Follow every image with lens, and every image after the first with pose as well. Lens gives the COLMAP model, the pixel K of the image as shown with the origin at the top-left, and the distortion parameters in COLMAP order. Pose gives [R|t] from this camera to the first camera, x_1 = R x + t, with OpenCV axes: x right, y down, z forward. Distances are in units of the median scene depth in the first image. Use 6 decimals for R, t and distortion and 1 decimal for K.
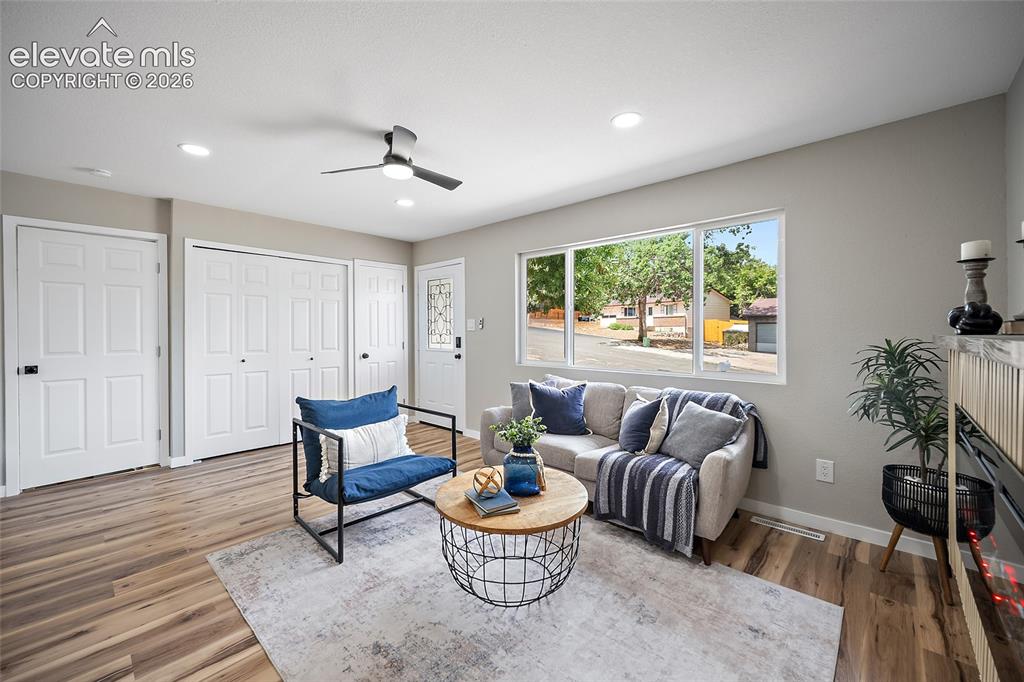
lens RADIAL K [[404.7, 0, 515.6], [0, 404.7, 335.3], [0, 0, 1]] dist [-0.001633, 0.000633]
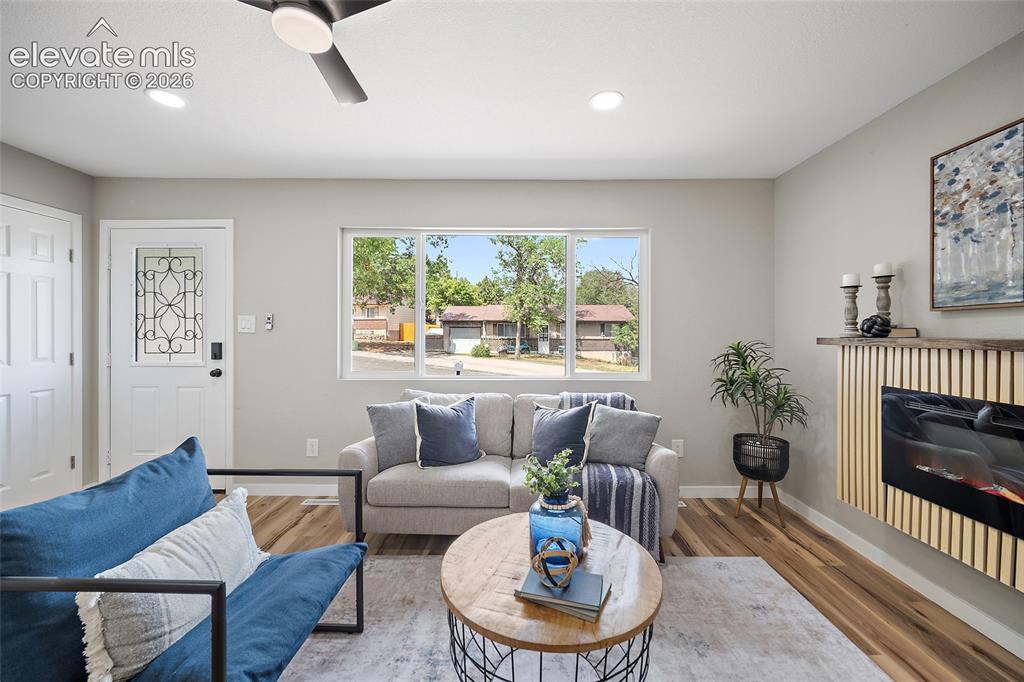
lens RADIAL K [[404.7, 0, 516.0], [0, 404.7, 333.8], [0, 0, 1]] dist [-0.001633, 0.000633]
pose [[0.744507, 0.003273, 0.667606, -0.323276], [0.003931, 0.999949, -0.009287, -0.002717], [-0.667603, 0.009539, 0.744457, 0.315263]]
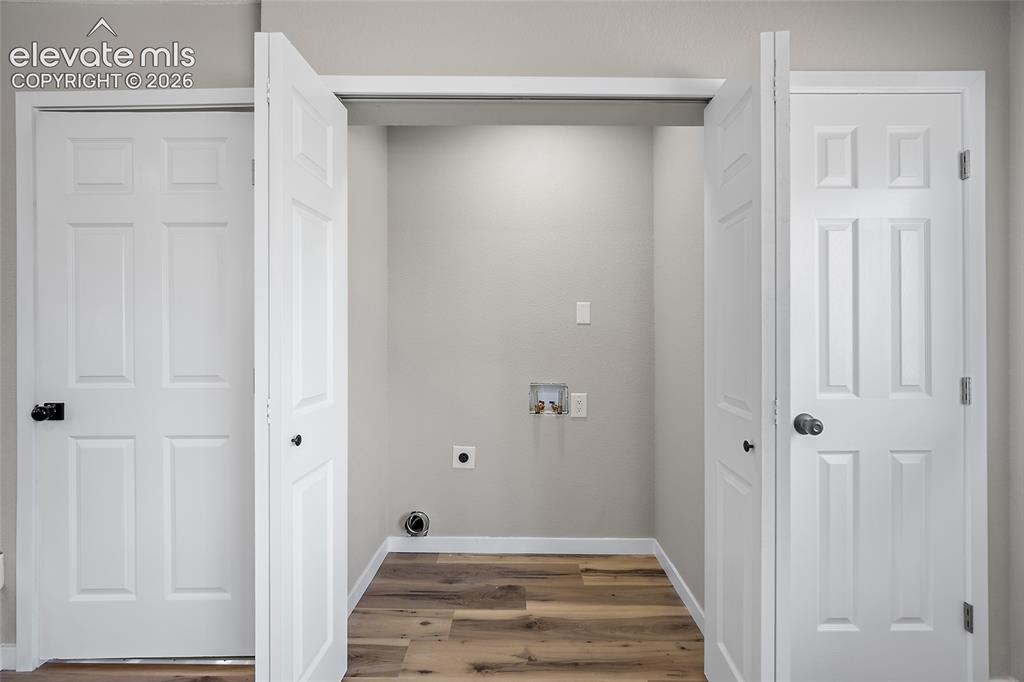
lens RADIAL K [[404.7, 0, 516.3], [0, 404.7, 342.1], [0, 0, 1]] dist [-0.001633, 0.000633]
pose [[0.674608, -0.000035, -0.738176, -0.463987], [-0.012822, 0.999849, -0.011766, 0.002395], [0.738064, 0.017403, 0.674506, 1.033791]]
